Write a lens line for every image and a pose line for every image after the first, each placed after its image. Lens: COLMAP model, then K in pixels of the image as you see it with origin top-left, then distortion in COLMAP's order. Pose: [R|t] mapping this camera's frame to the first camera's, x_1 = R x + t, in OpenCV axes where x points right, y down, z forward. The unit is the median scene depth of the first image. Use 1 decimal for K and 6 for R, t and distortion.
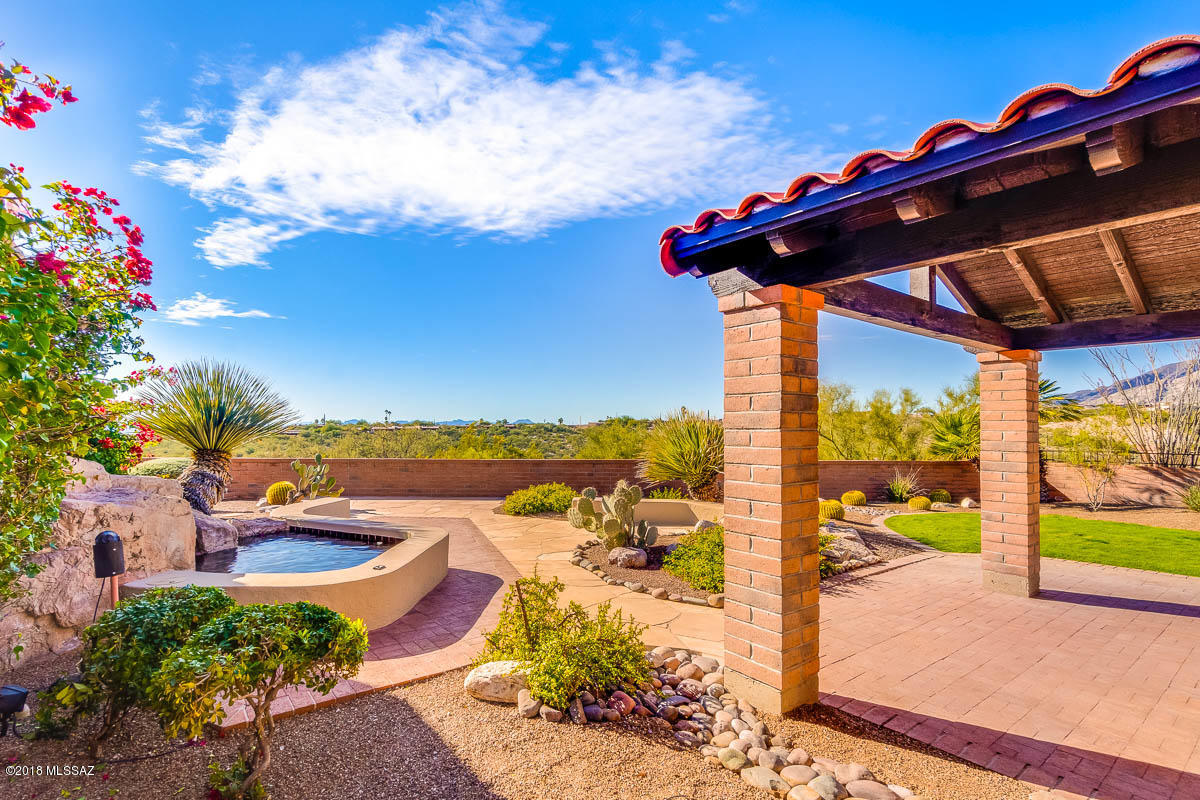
lens RADIAL K [[554.9, 0, 594.1], [0, 554.9, 415.5], [0, 0, 1]] dist [0.000983, 0.000182]
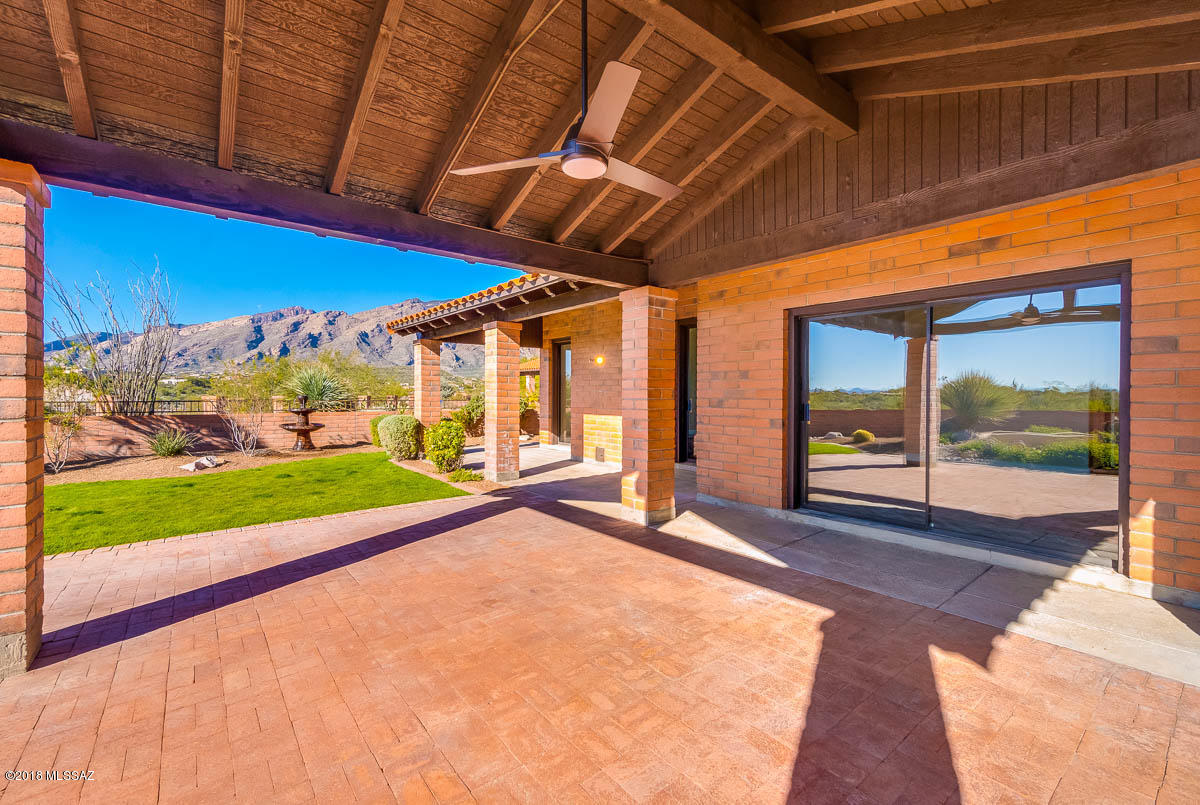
lens RADIAL K [[523.1, 0, 600.0], [0, 523.1, 402.5], [0, 0, 1]] dist [-0.000900, -0.000288]
pose [[0.005682, -0.021506, 0.999753, 0.119400], [-0.031677, 0.999263, 0.021676, 0.023237], [-0.999482, -0.031792, 0.004996, 0.182141]]
